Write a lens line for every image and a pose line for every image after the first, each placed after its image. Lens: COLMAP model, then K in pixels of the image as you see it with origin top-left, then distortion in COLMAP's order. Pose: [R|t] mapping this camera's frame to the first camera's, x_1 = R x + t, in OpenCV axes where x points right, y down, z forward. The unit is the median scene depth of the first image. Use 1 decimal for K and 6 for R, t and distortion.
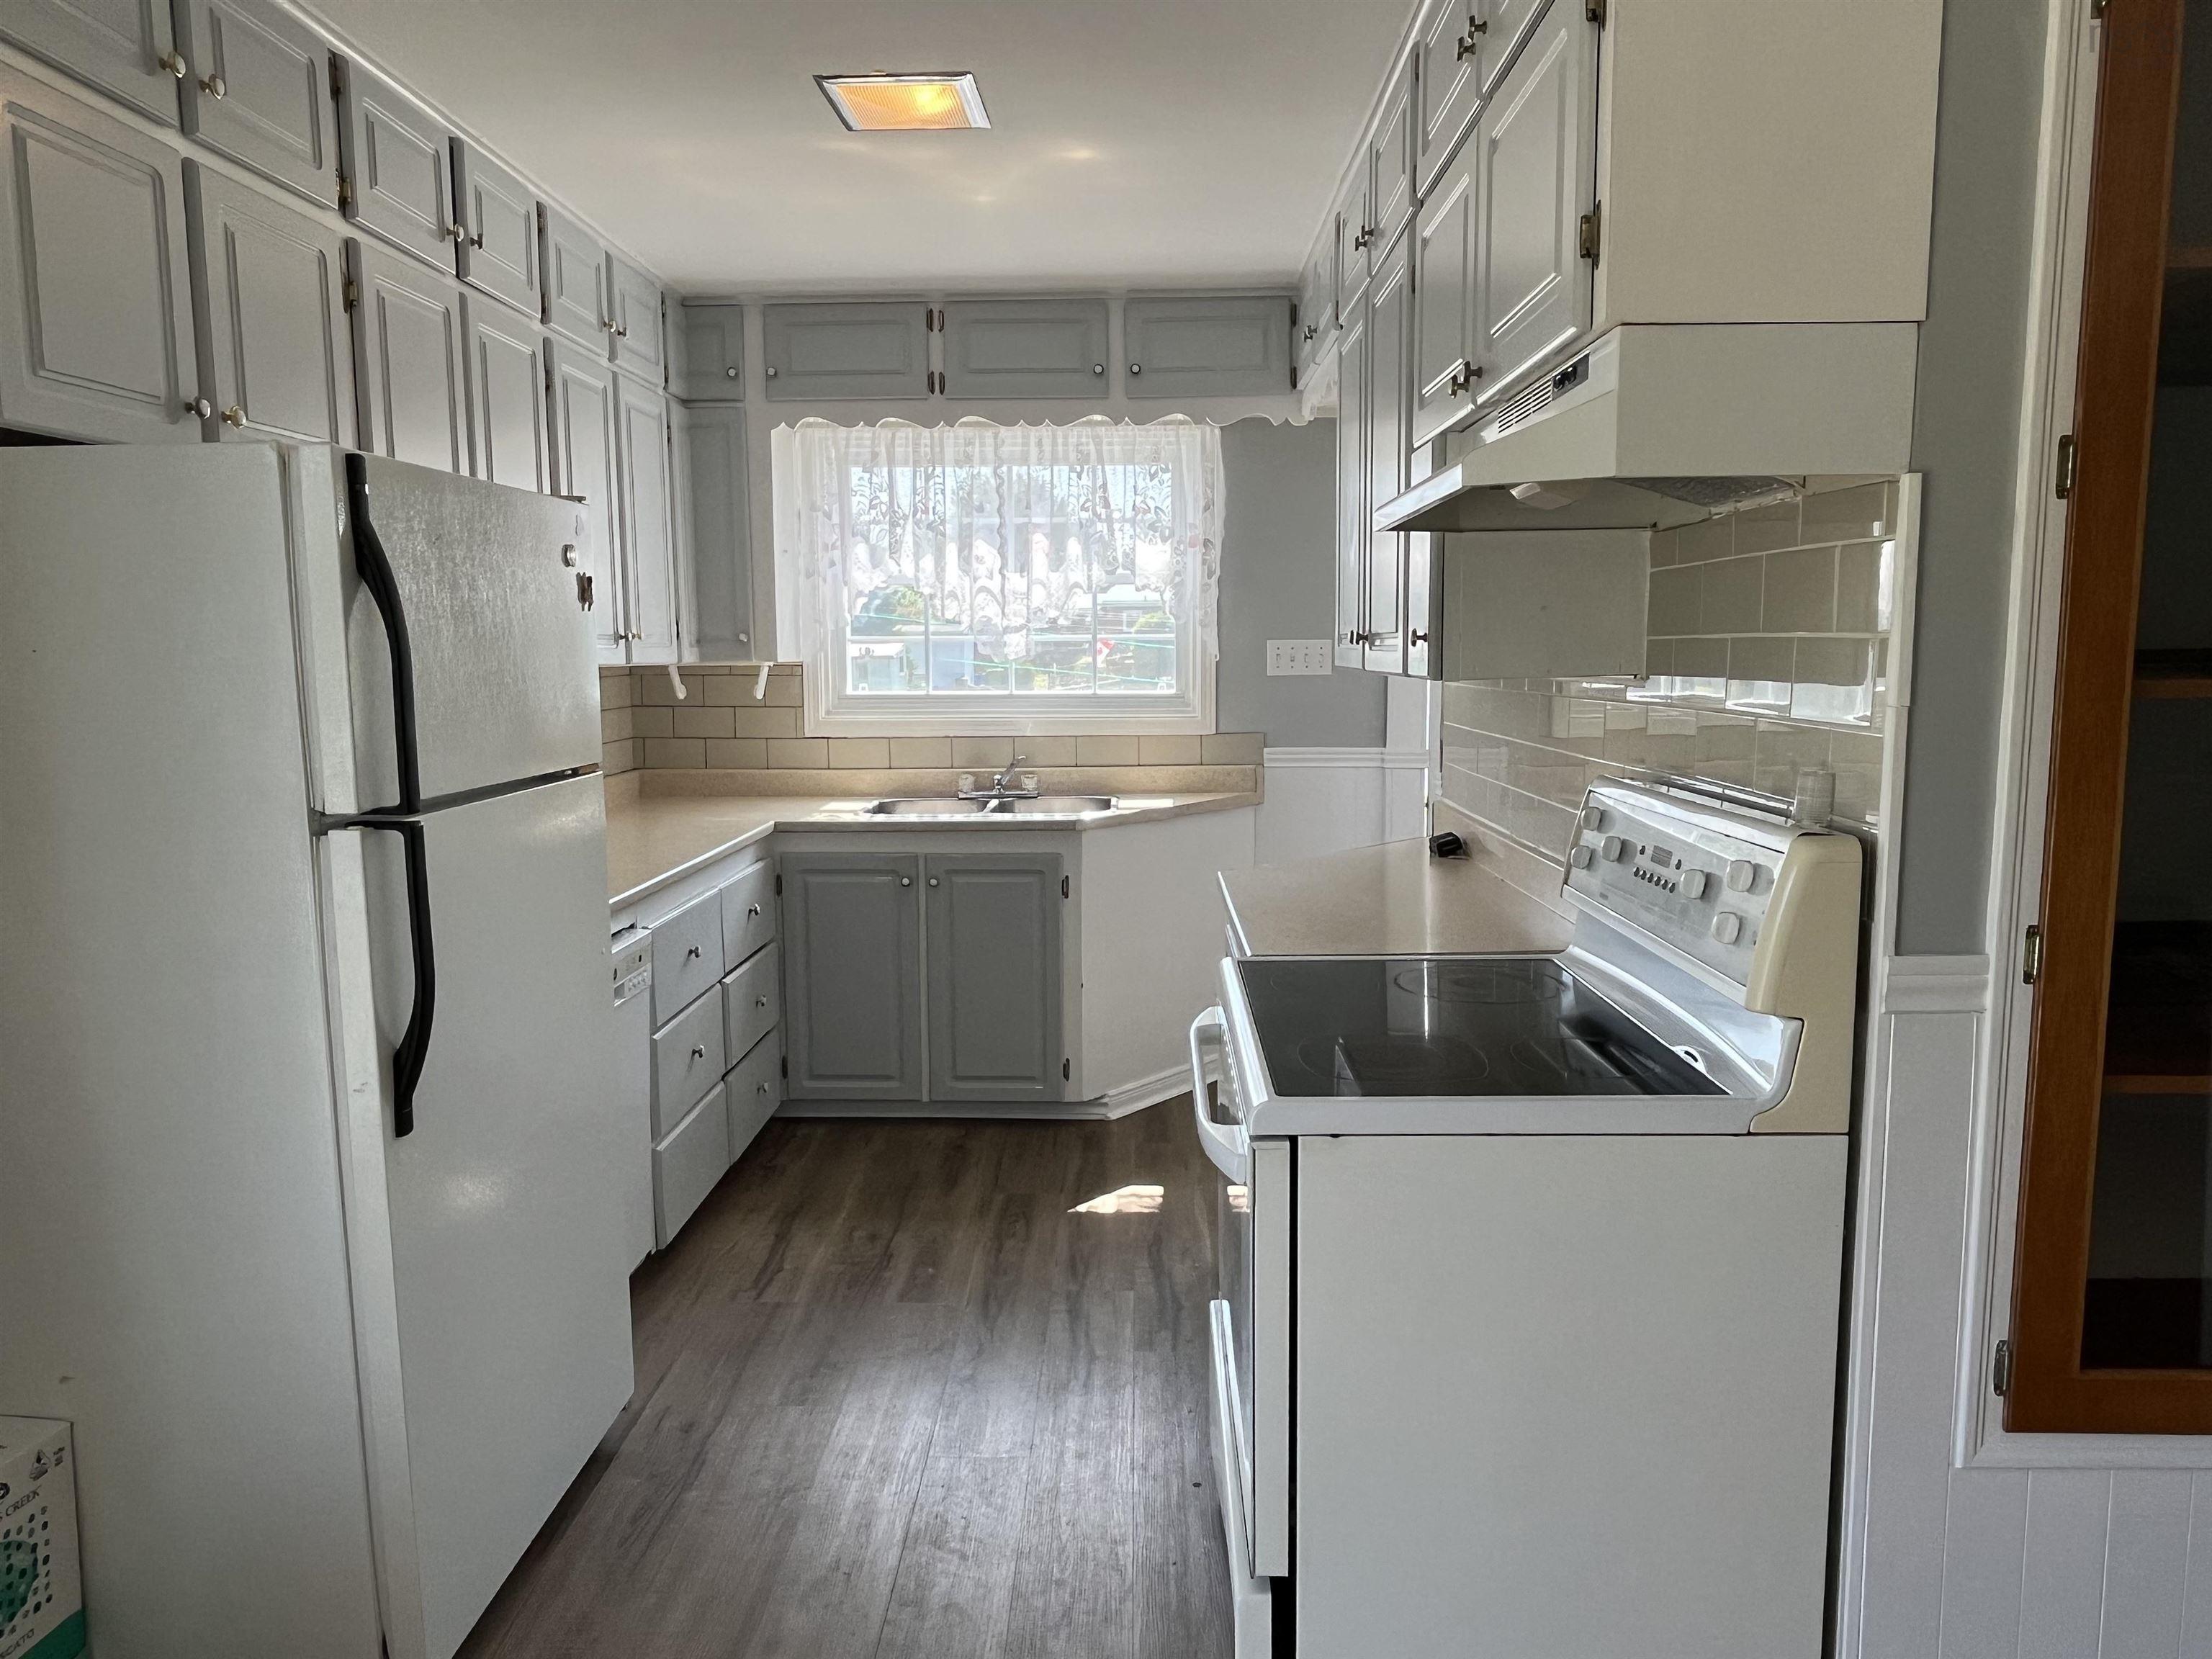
lens RADIAL K [[1443.2, 0, 1098.5], [0, 1443.2, 818.2], [0, 0, 1]] dist [-0.004266, 0.002097]
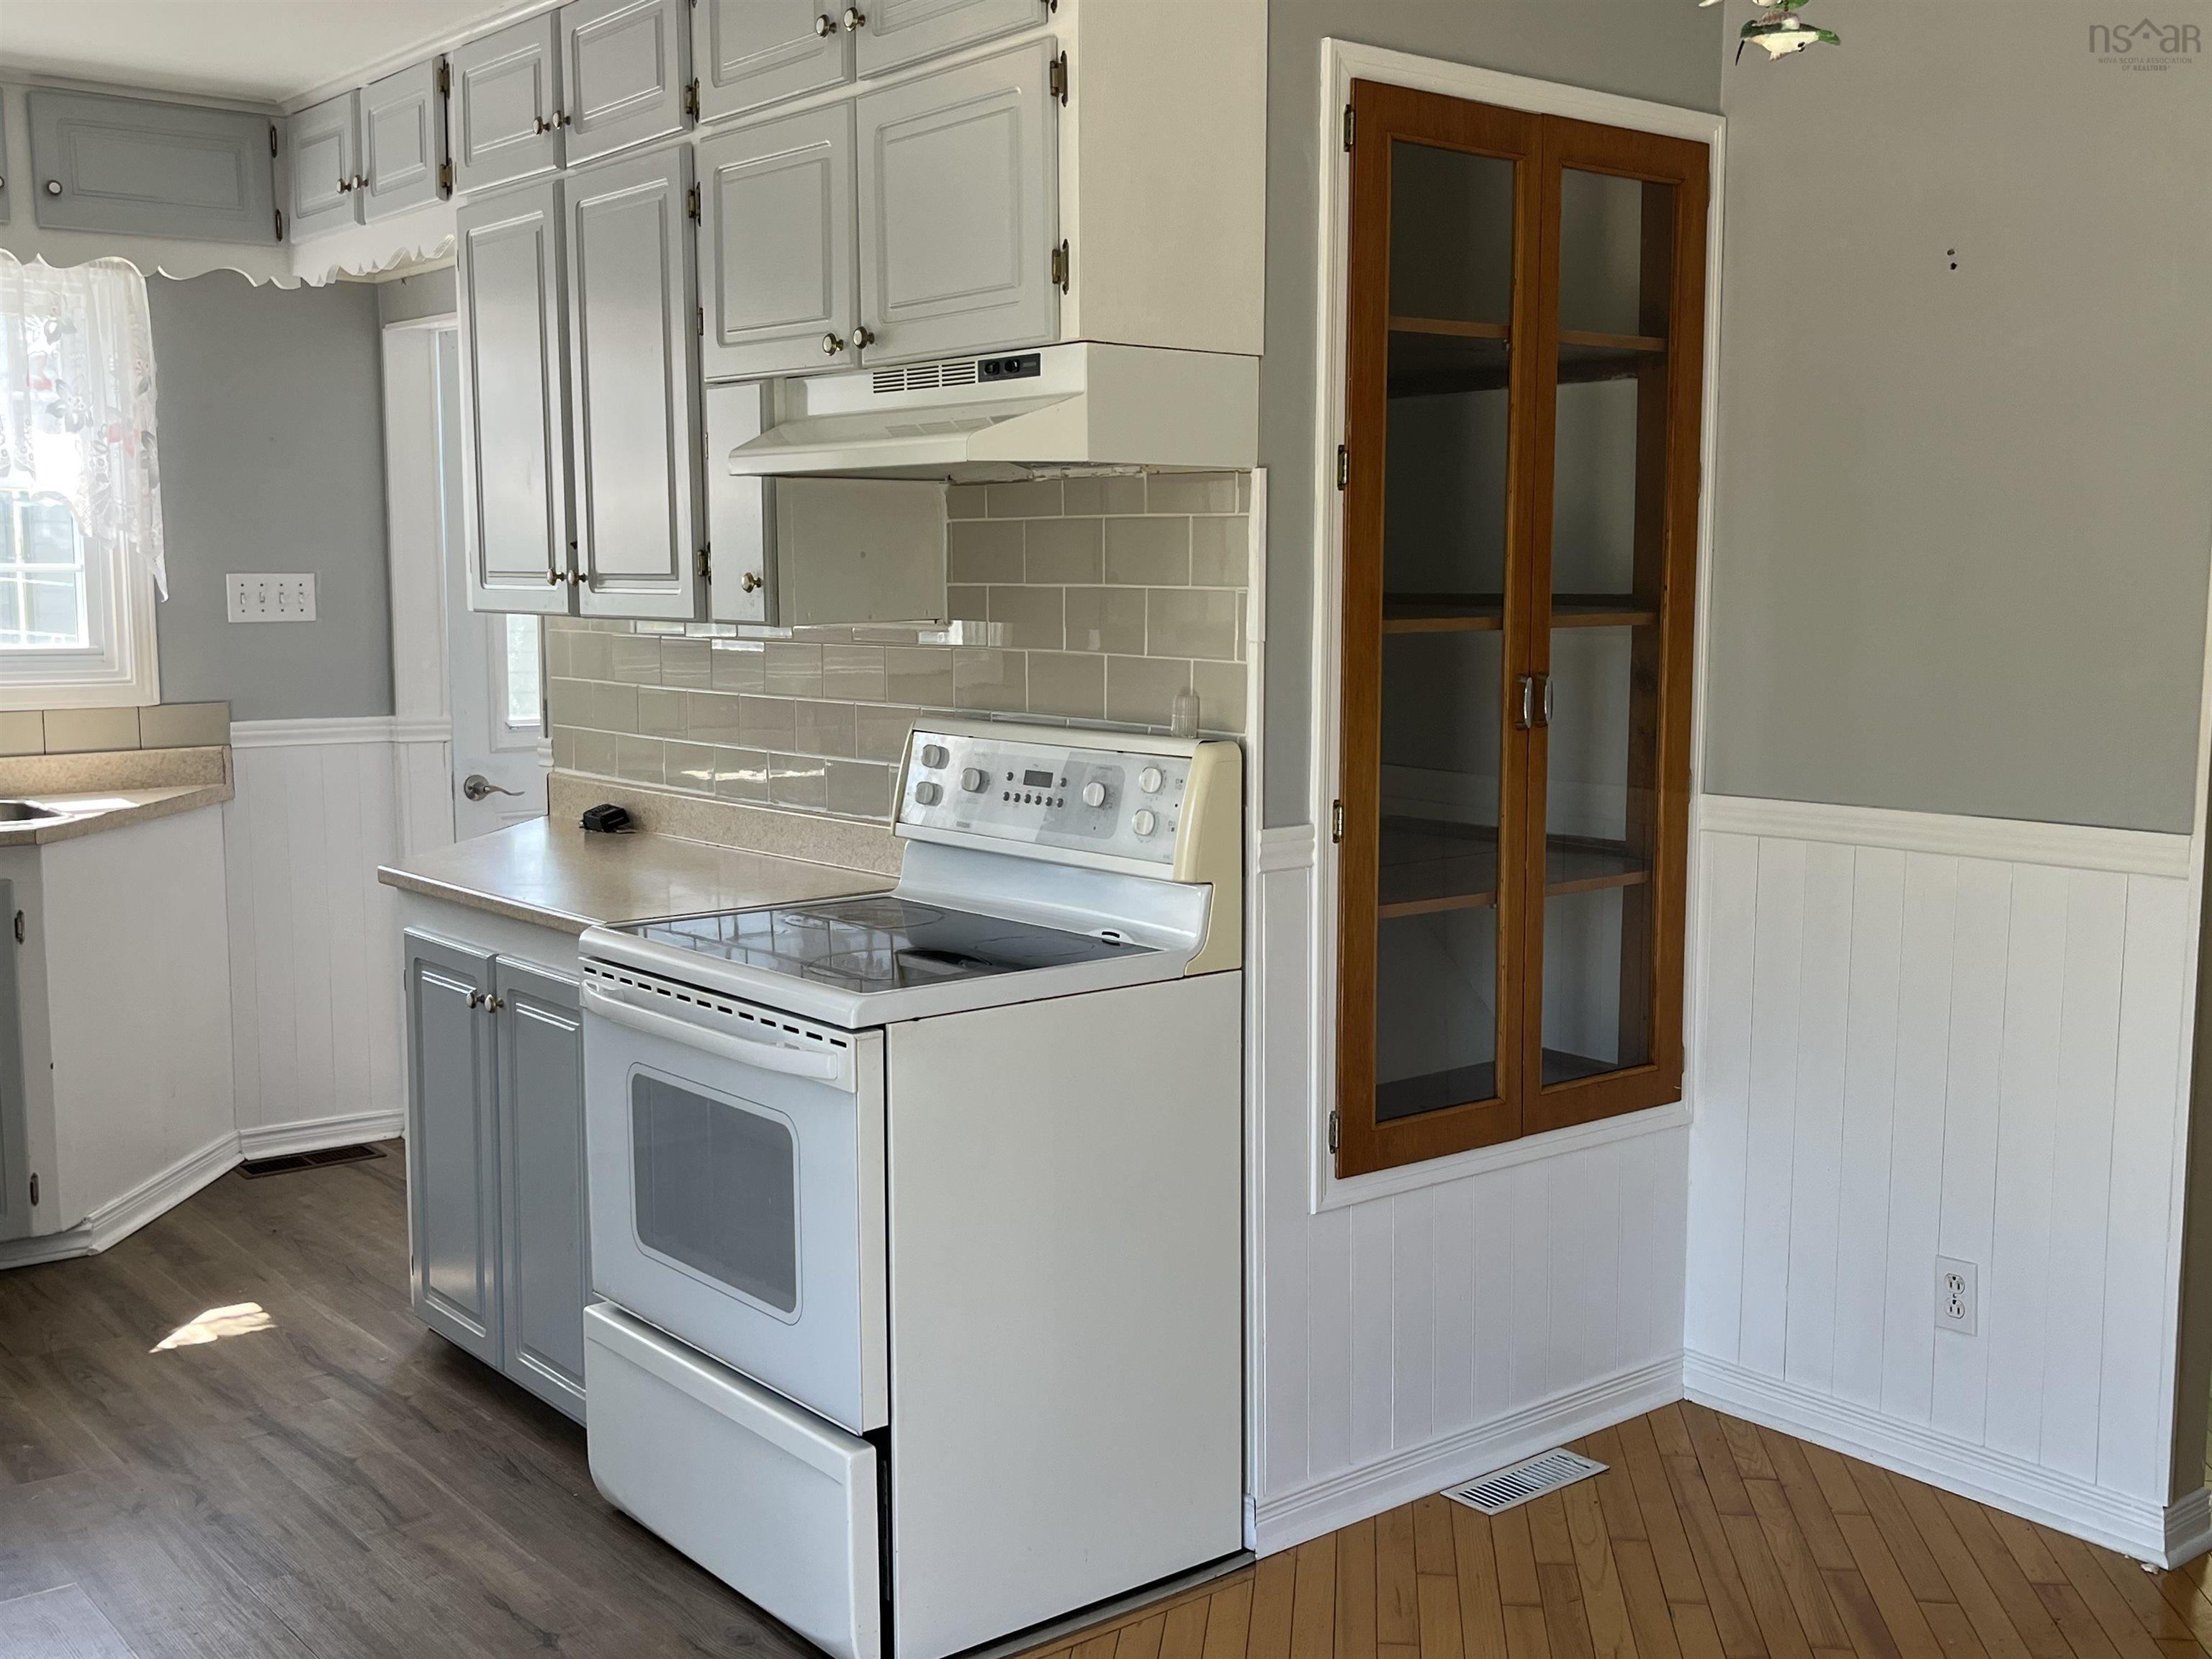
lens RADIAL K [[2243.9, 0, 1120.1], [0, 2243.9, 852.8], [0, 0, 1]] dist [0.043560, 0.000000]
pose [[0.759699, -0.073164, 0.646146, -0.474880], [0.070727, 0.997052, 0.029742, 0.025000], [-0.646417, 0.023104, 0.762634, -0.262944]]
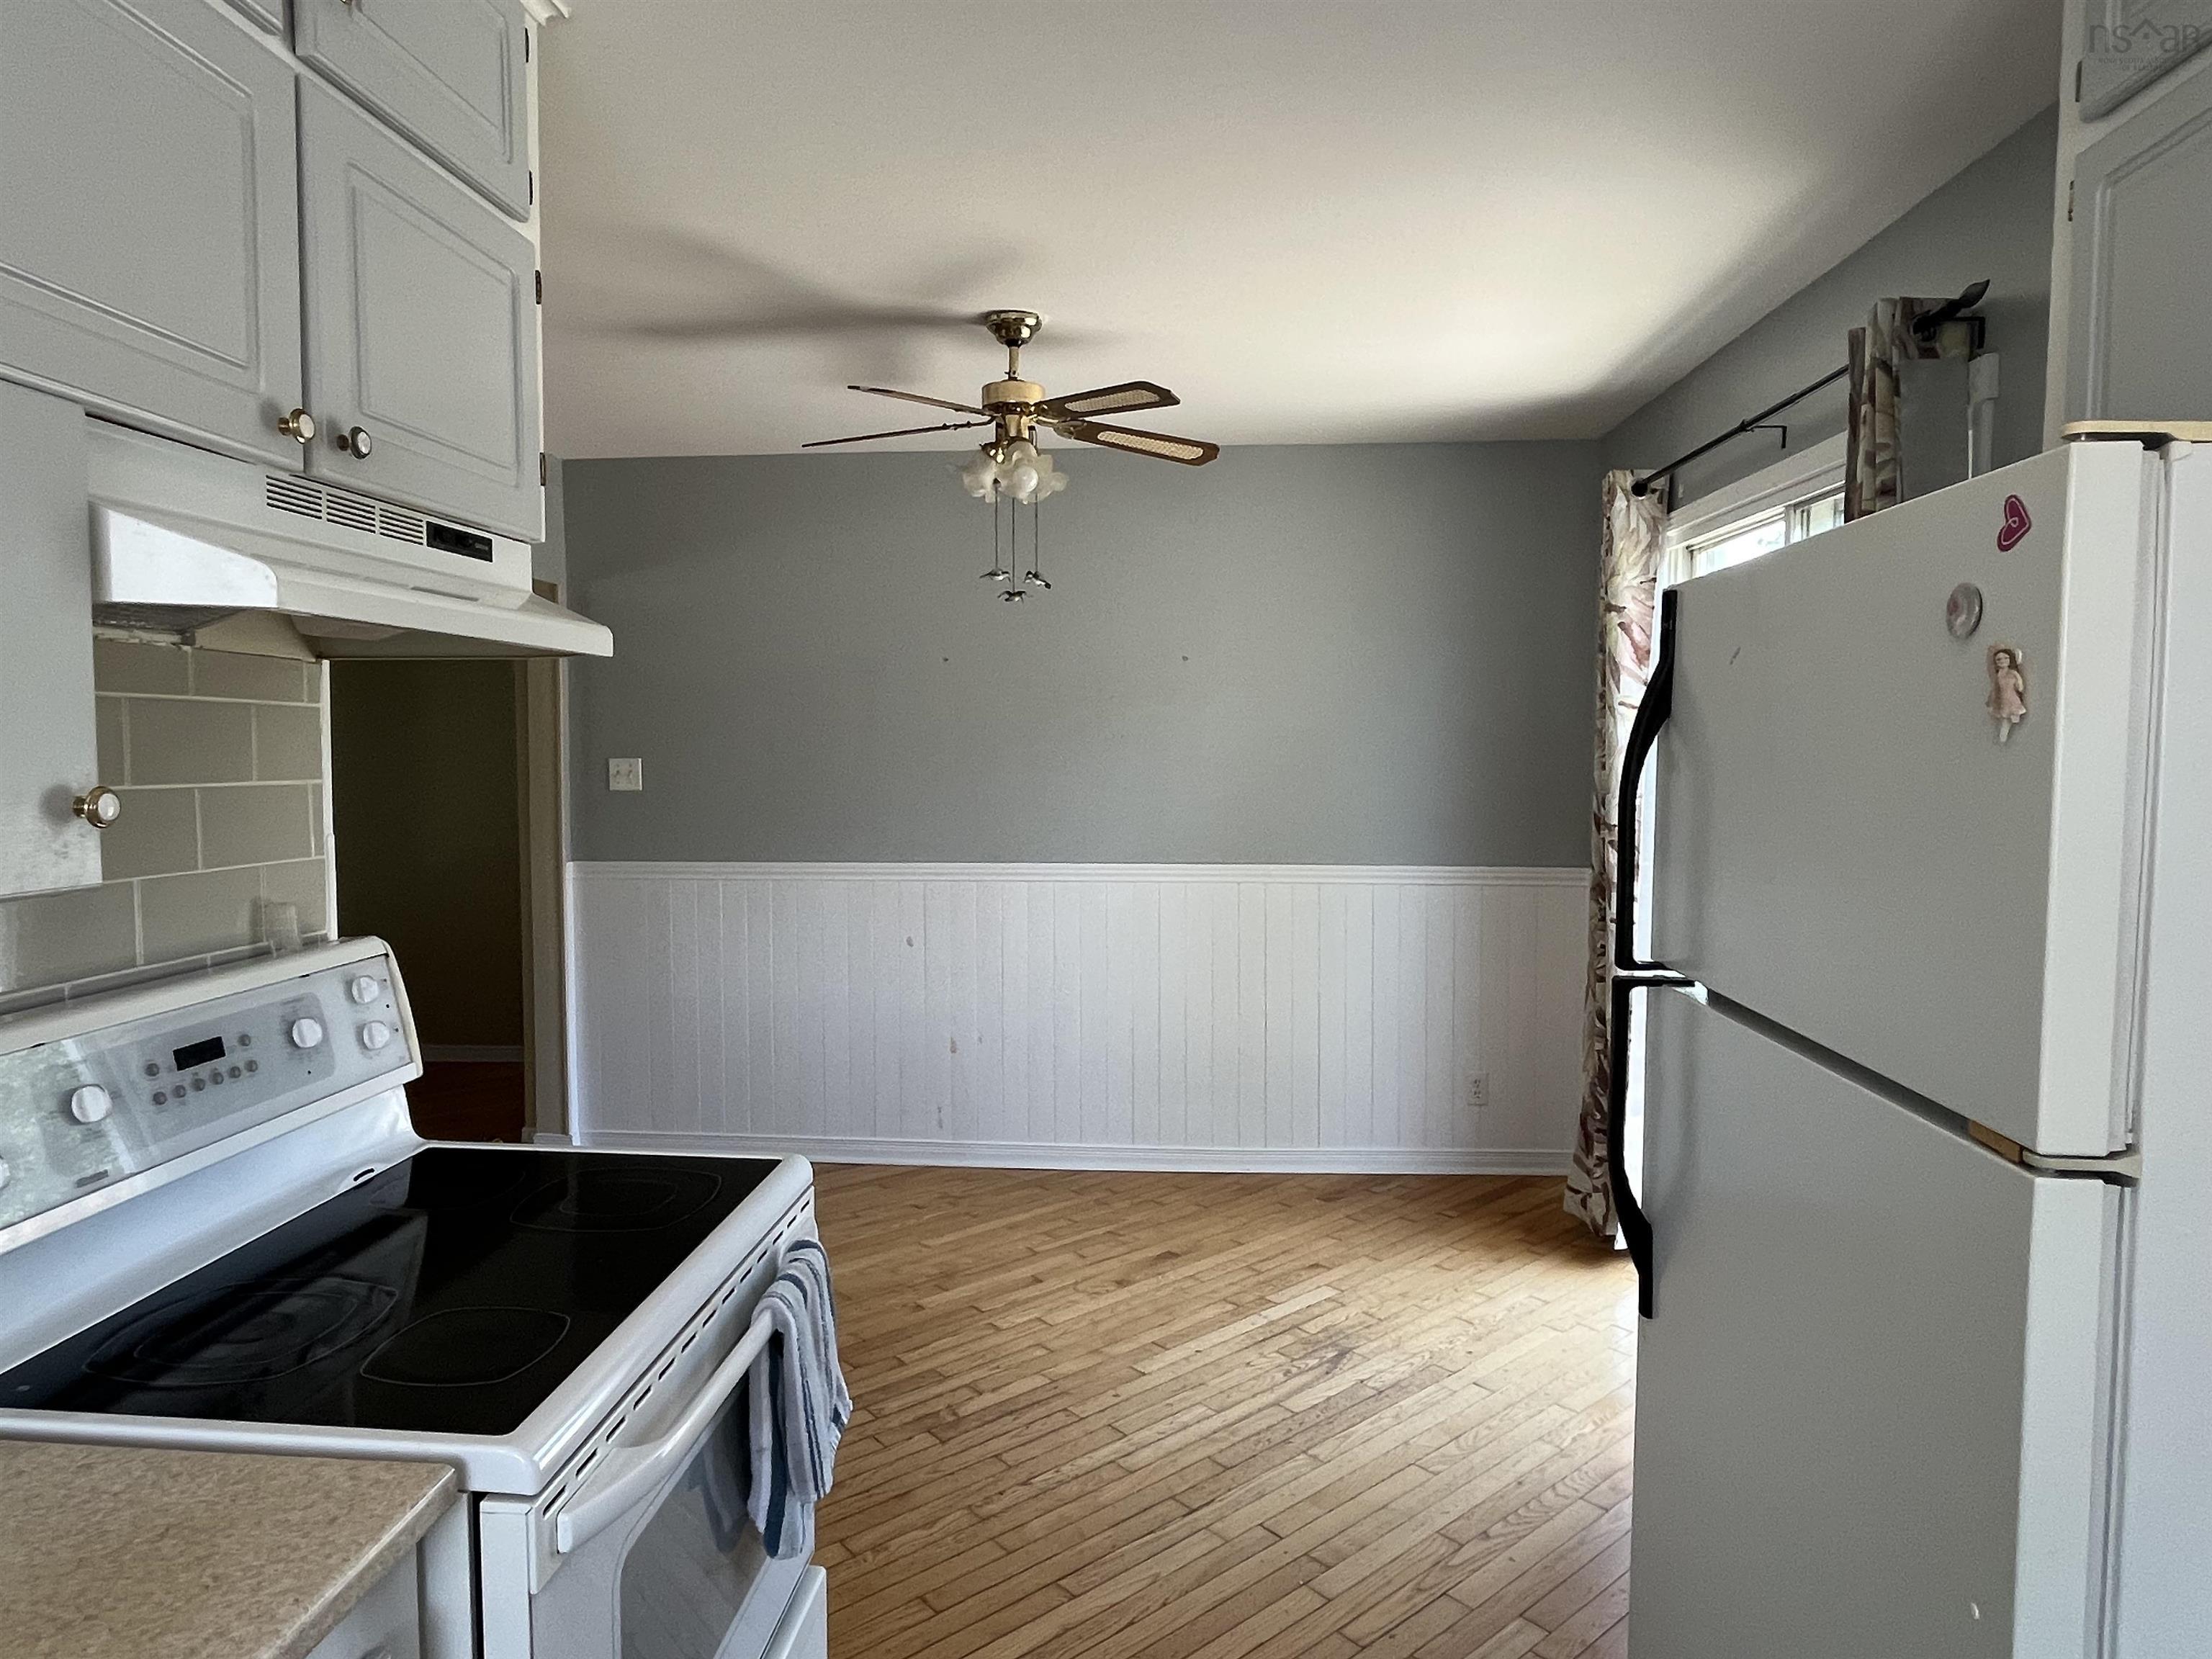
lens RADIAL K [[1327.6, 0, 1093.9], [0, 1327.6, 815.9], [0, 0, 1]] dist [0.002880, -0.000955]
pose [[-0.998199, 0.000019, 0.059982, -0.112262], [0.010648, 0.984173, 0.176889, -0.158493], [-0.059029, 0.177209, -0.982401, 1.134233]]
